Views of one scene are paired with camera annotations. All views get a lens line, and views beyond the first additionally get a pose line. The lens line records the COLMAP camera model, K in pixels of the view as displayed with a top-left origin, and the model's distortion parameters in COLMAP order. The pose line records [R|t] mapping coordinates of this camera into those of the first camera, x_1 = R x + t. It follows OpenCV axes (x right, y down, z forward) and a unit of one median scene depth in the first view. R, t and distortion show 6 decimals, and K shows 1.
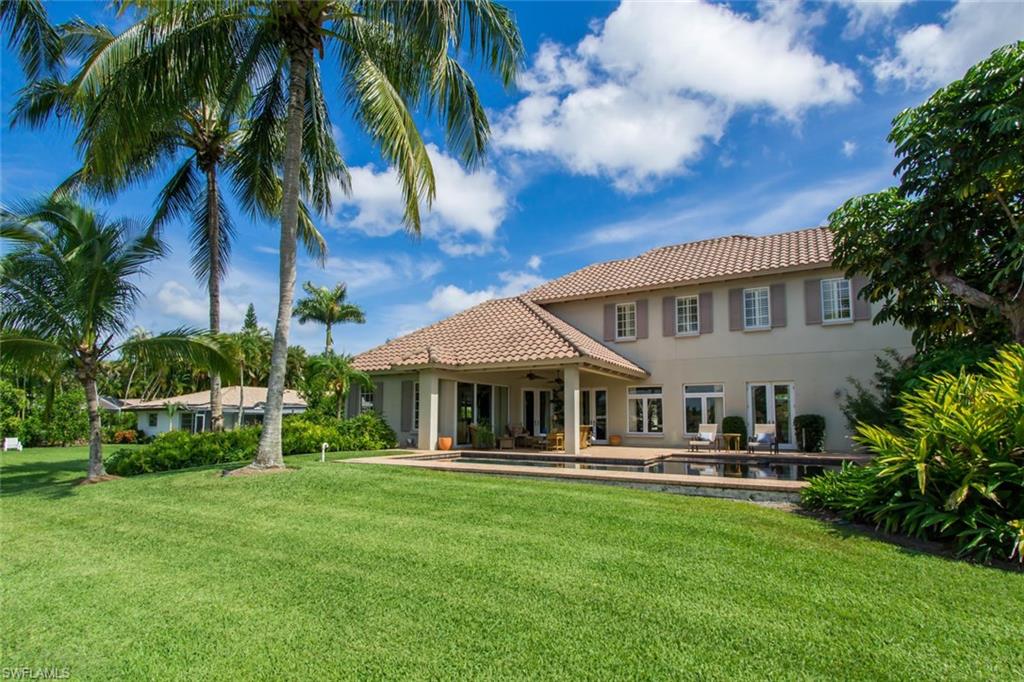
lens RADIAL K [[490.6, 0, 512.0], [0, 490.6, 341.0], [0, 0, 1]] dist [0.002016, -0.000350]
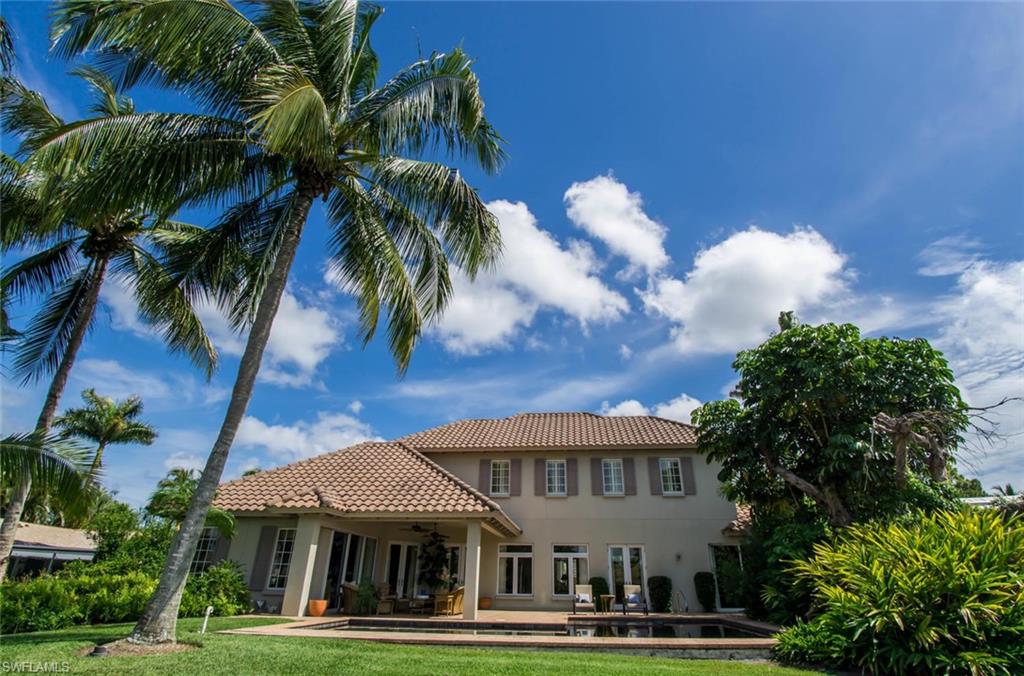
lens RADIAL K [[458.5, 0, 512.0], [0, 458.5, 338.0], [0, 0, 1]] dist [-0.015472, -0.008682]
pose [[0.911566, 0.200135, 0.359157, -0.186433], [-0.074293, 0.939331, -0.334870, 0.006703], [-0.404387, 0.278573, 0.871131, 0.039527]]
